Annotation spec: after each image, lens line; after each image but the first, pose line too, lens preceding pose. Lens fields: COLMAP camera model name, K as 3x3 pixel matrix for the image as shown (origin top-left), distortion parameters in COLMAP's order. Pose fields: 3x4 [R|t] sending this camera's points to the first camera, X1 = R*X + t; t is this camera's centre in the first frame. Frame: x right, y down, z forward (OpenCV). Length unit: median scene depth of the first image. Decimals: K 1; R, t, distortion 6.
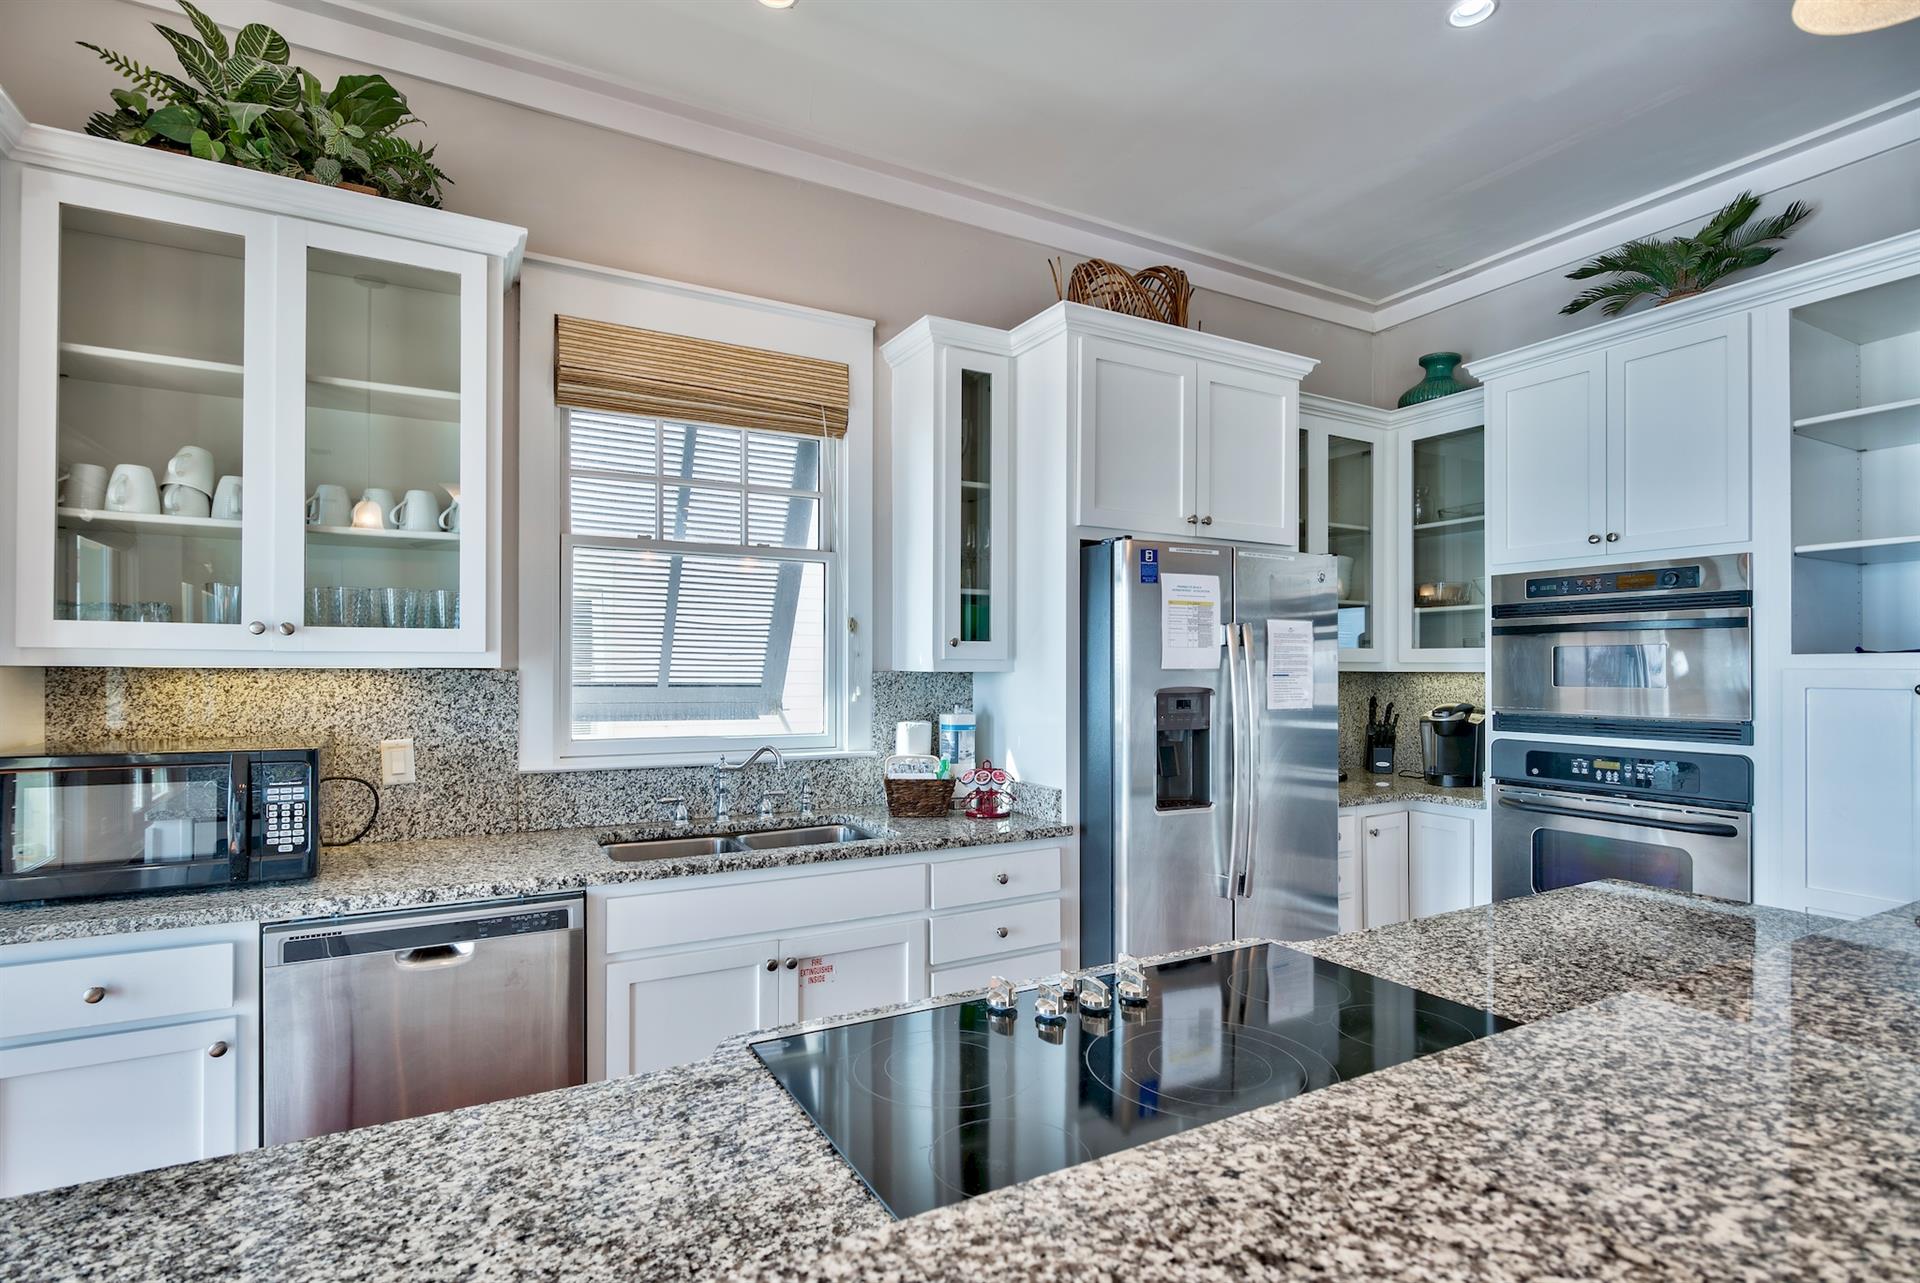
lens RADIAL K [[926.3, 0, 967.1], [0, 926.3, 672.6], [0, 0, 1]] dist [-0.000967, -0.000158]
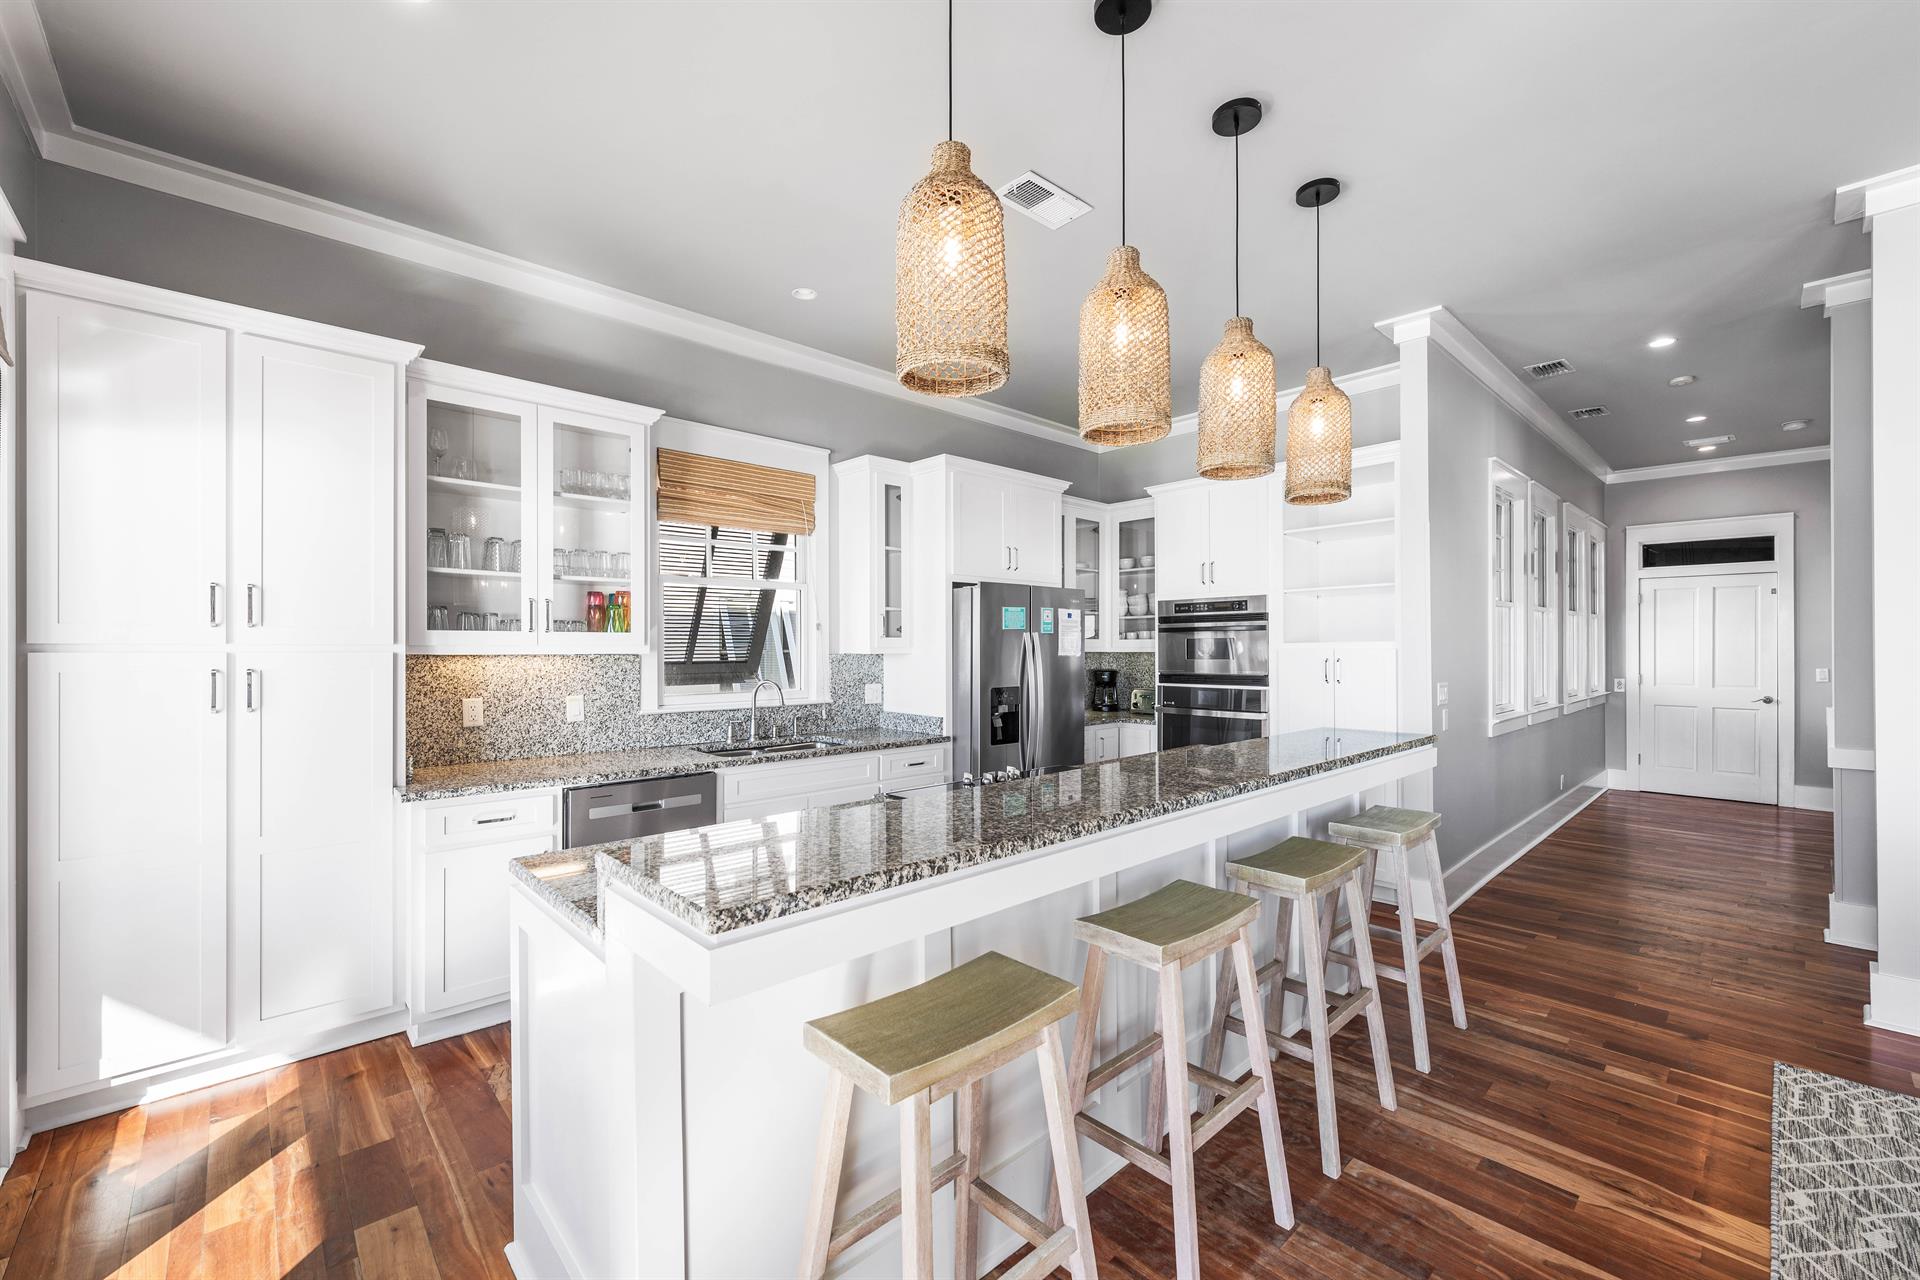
lens RADIAL K [[776.3, 0, 958.0], [0, 776.3, 649.0], [0, 0, 1]] dist [0.002890, 0.000289]
pose [[0.972594, -0.005941, 0.232434, -0.230084], [0.007278, 0.999962, -0.004894, -0.001822], [-0.232396, 0.006452, 0.972600, -0.512668]]
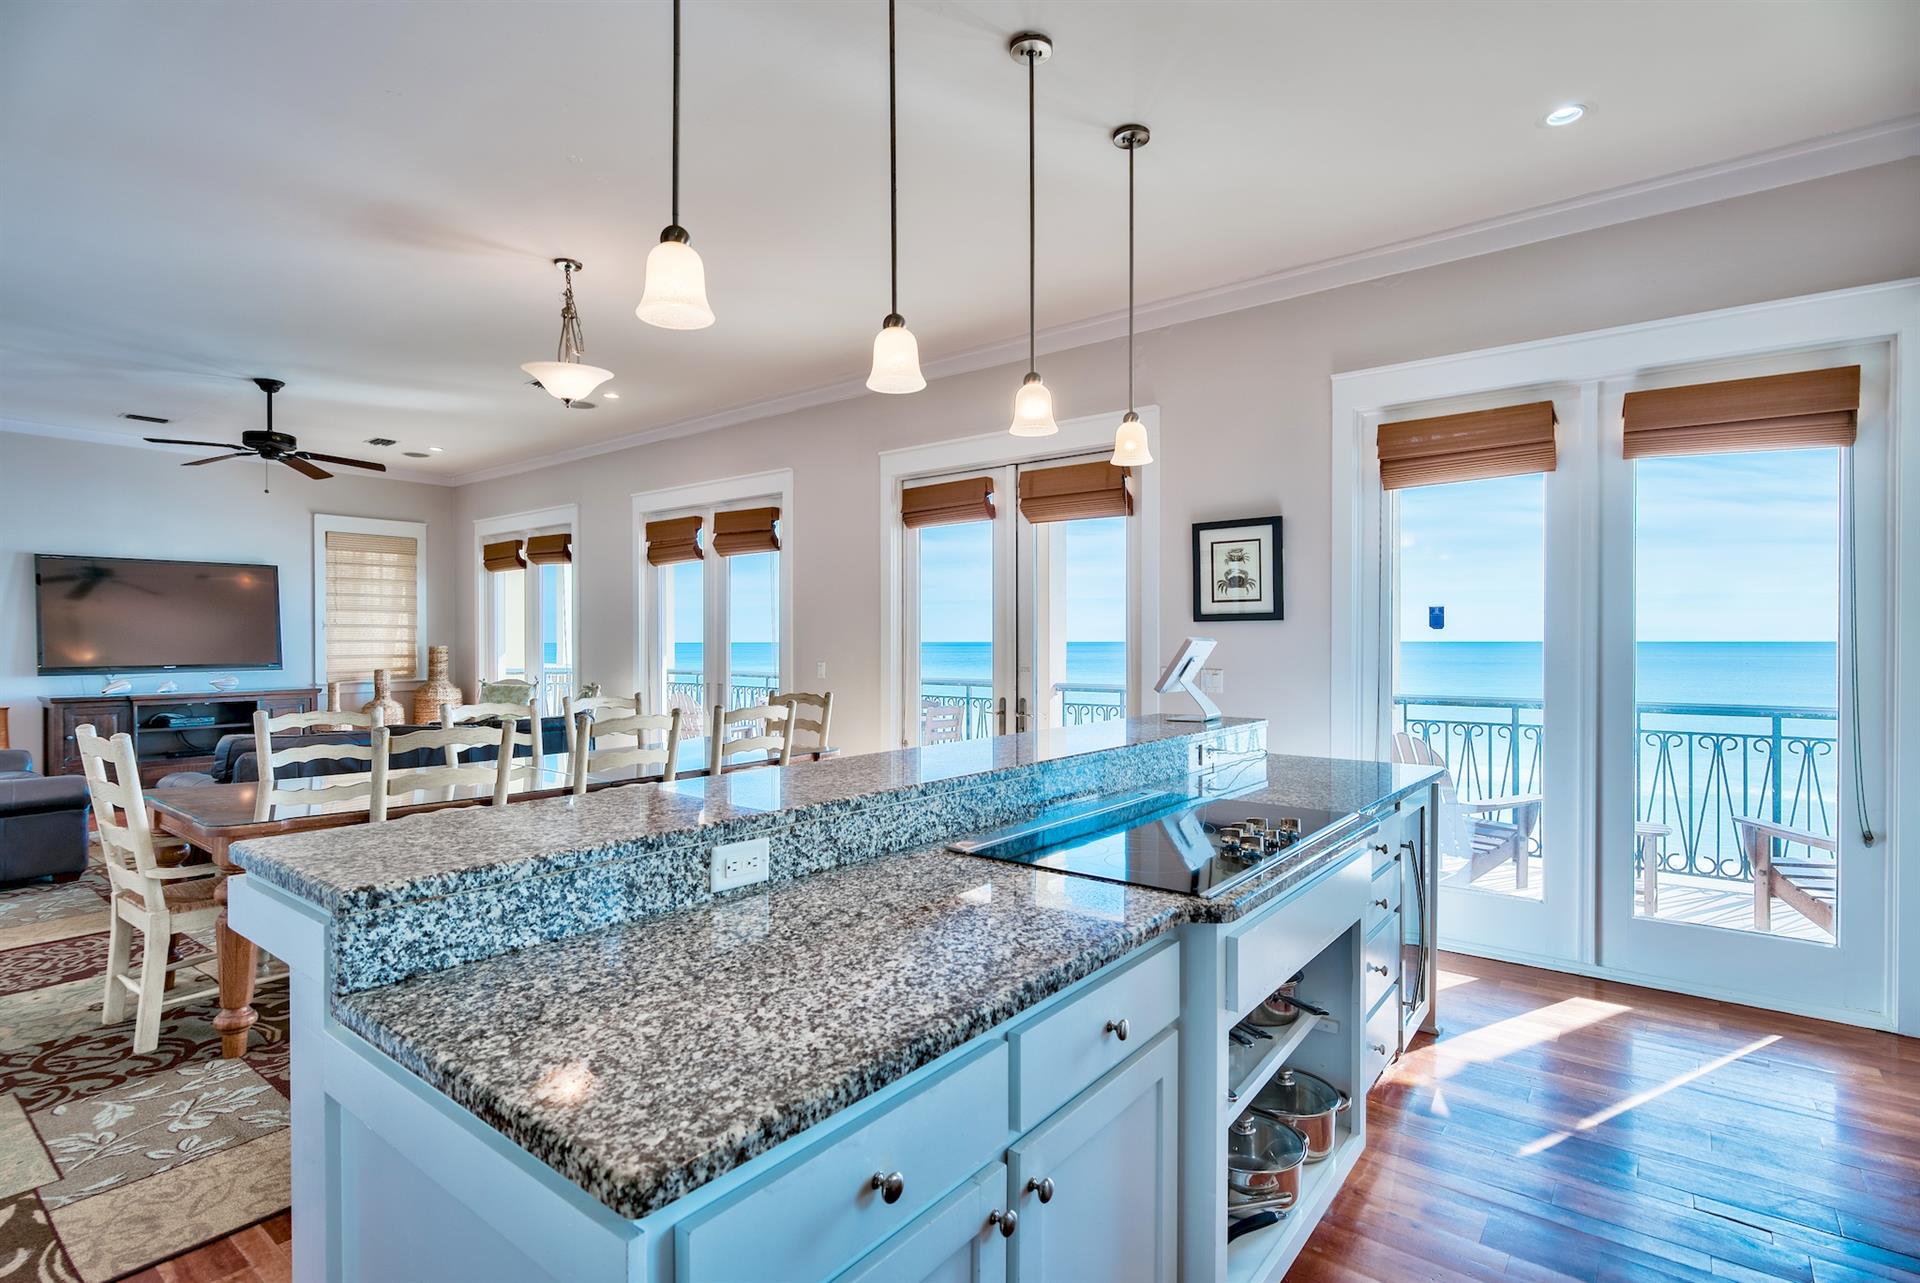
lens RADIAL K [[926.3, 0, 951.6], [0, 926.3, 643.5], [0, 0, 1]] dist [-0.000967, -0.000158]
pose [[-0.923651, -0.004892, -0.383204, 0.565562], [-0.005815, 0.999982, 0.001252, 0.014154], [0.383191, 0.003385, -0.923663, 1.074684]]
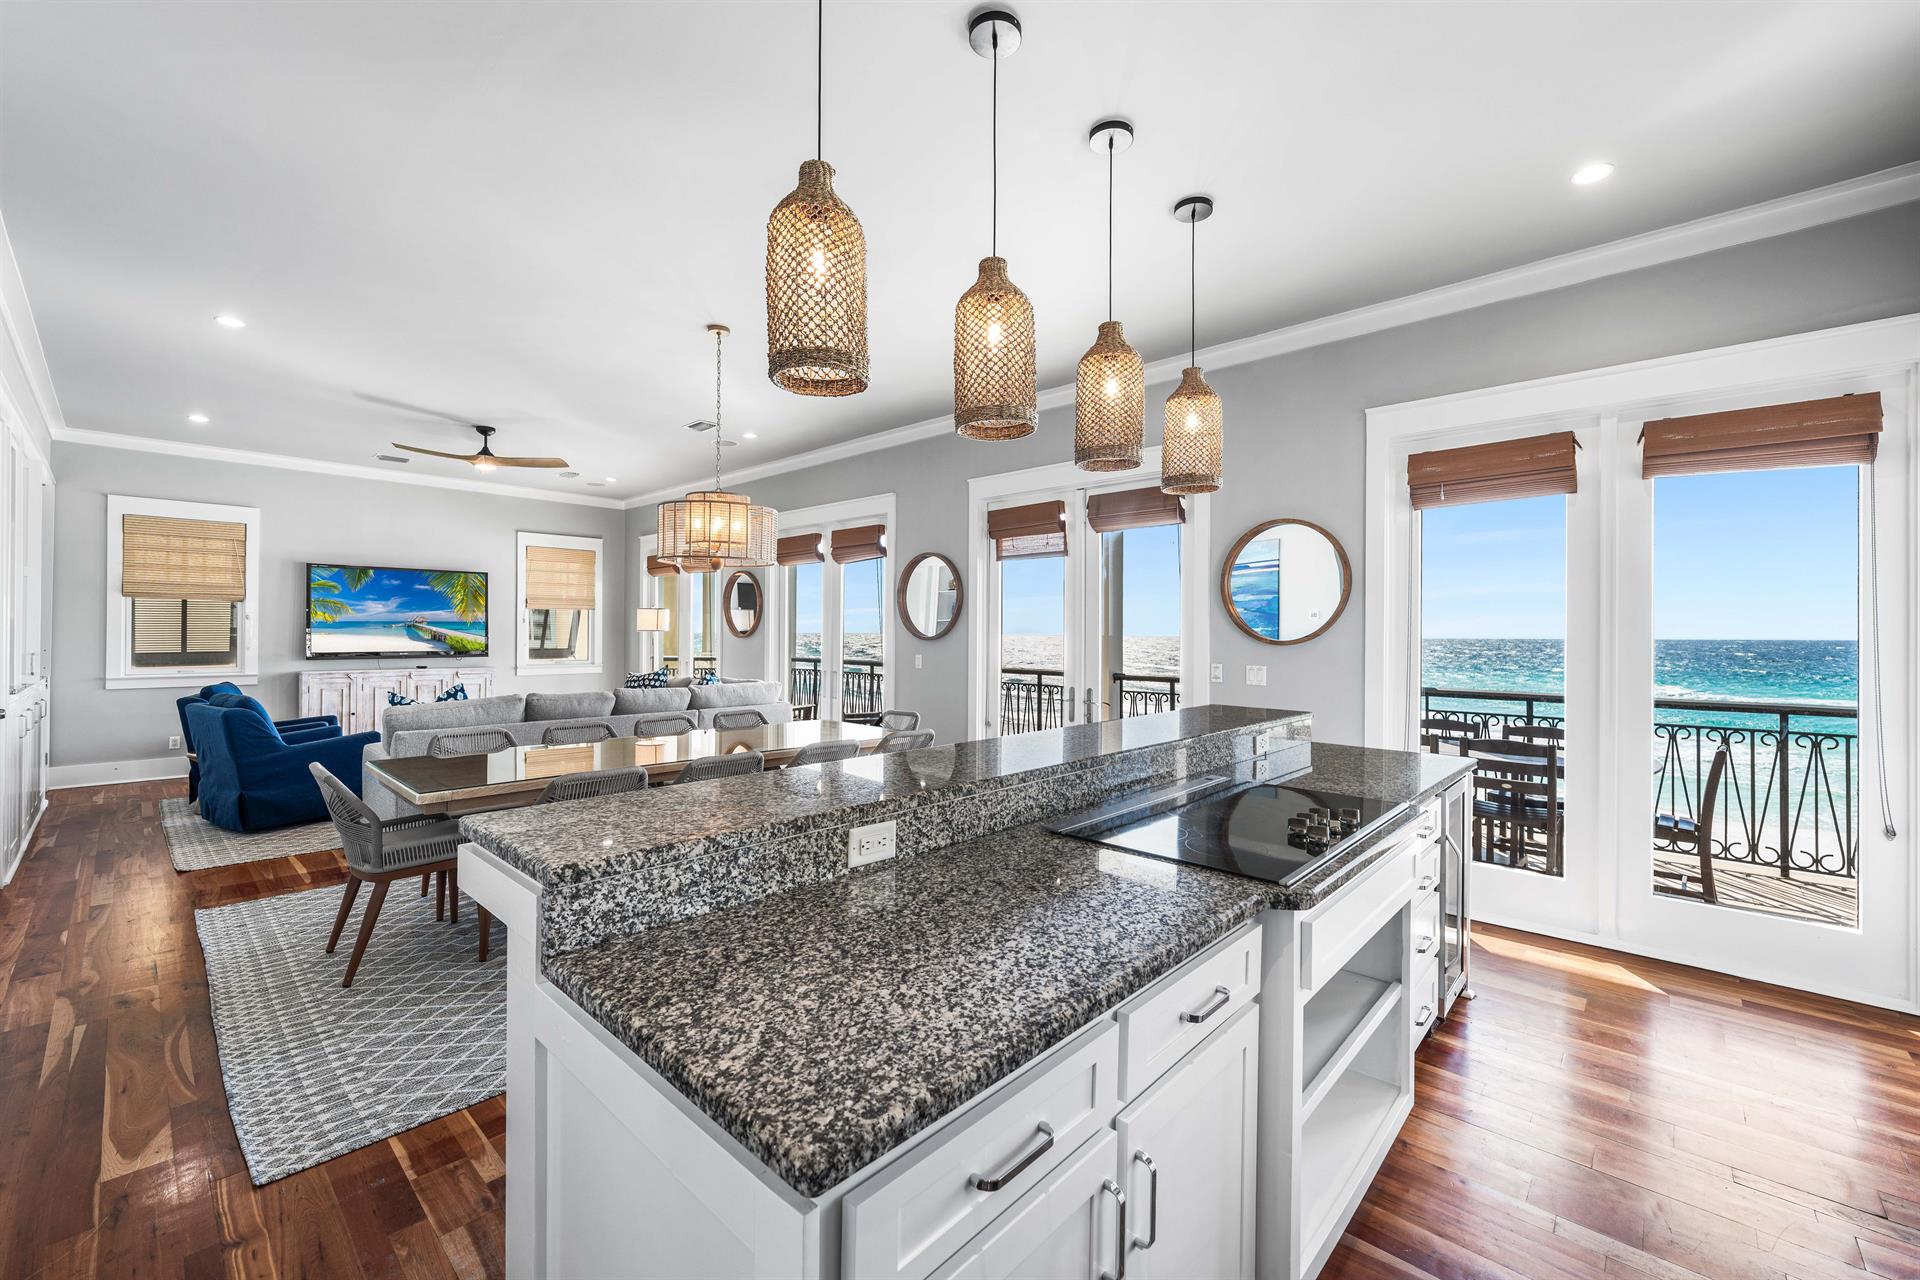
lens RADIAL K [[776.3, 0, 960.1], [0, 776.3, 629.9], [0, 0, 1]] dist [0.002890, 0.000289]
pose [[-0.952052, -0.017278, -0.305449, 0.579767], [-0.015691, 0.999848, -0.007651, 0.001595], [0.305535, -0.002491, -0.952178, 1.046476]]
